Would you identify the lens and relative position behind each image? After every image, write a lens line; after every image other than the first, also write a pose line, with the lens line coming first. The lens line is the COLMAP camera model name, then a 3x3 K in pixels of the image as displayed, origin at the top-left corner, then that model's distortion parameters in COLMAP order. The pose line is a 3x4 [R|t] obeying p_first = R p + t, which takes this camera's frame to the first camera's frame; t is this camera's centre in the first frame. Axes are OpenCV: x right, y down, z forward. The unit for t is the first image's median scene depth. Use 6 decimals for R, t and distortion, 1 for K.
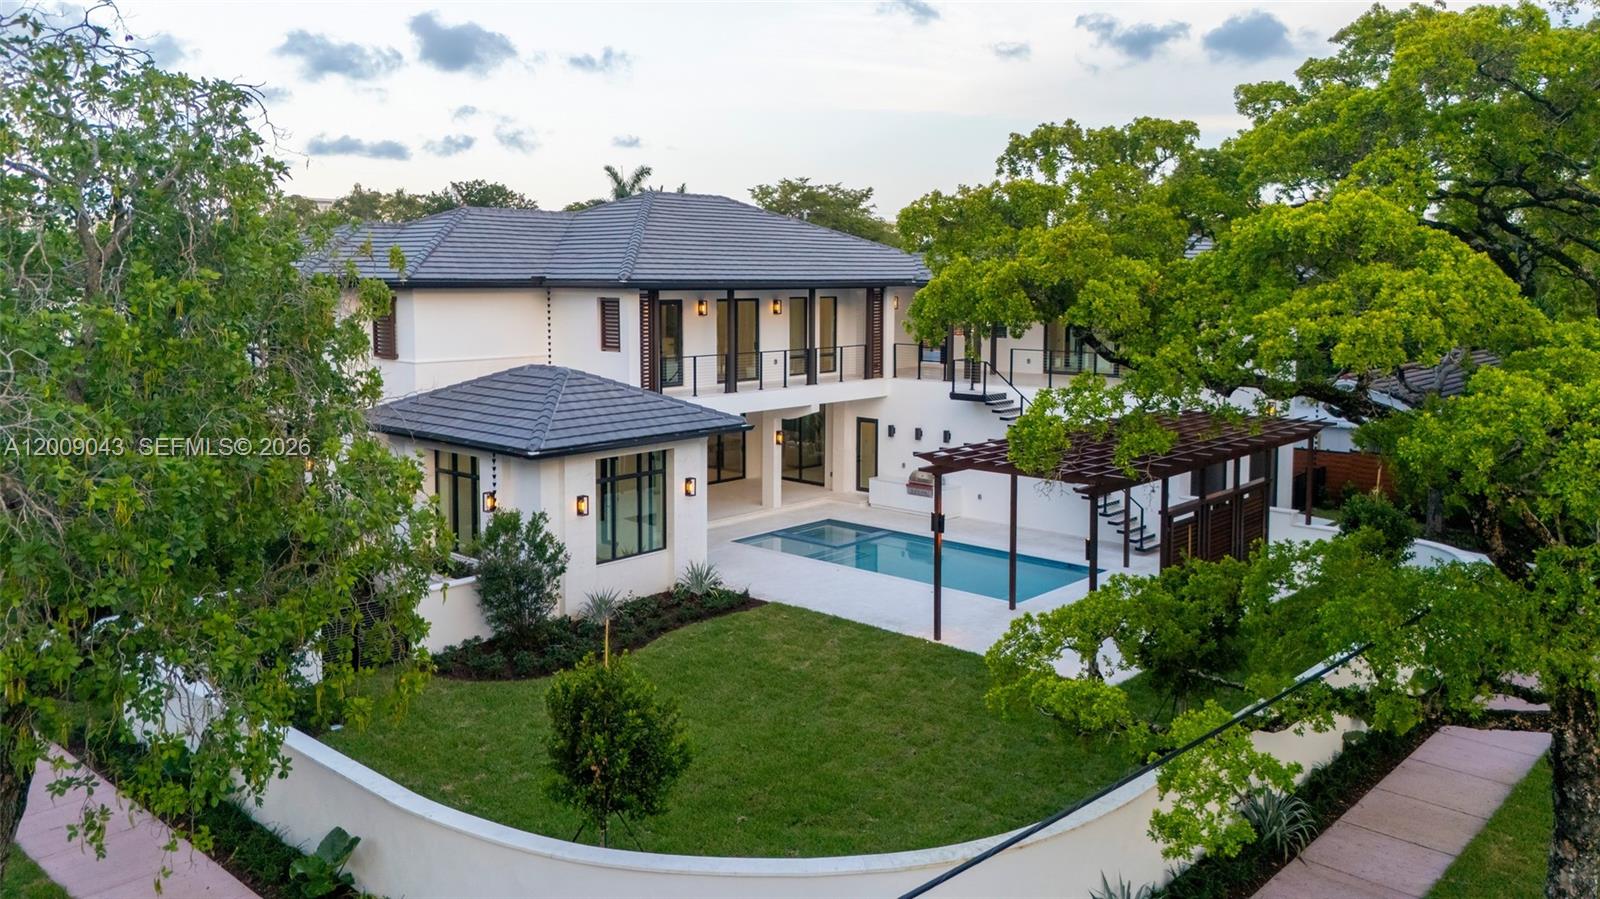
lens RADIAL K [[1218.5, 0, 800.0], [0, 1218.5, 449.5], [0, 0, 1]] dist [0.070708, -0.001034]
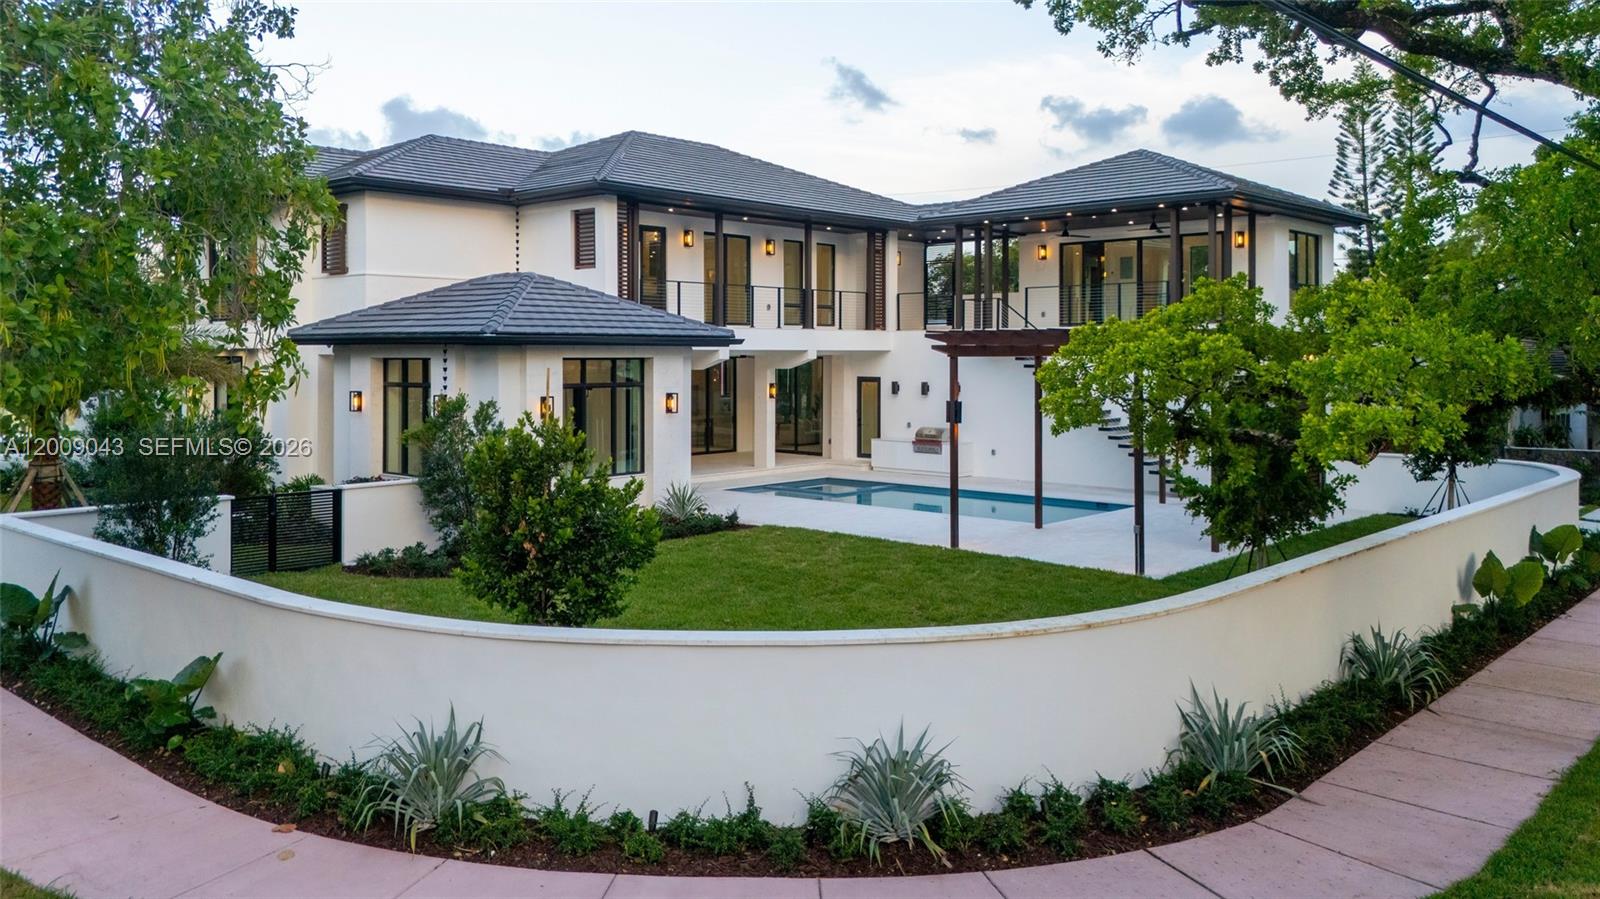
lens RADIAL K [[1218.5, 0, 800.0], [0, 1218.5, 449.5], [0, 0, 1]] dist [0.070708, -0.001034]
pose [[0.999989, -0.003712, 0.002963, 0.000540], [0.003931, 0.996964, -0.077761, 0.118861], [-0.002666, 0.077772, 0.996968, 0.104705]]
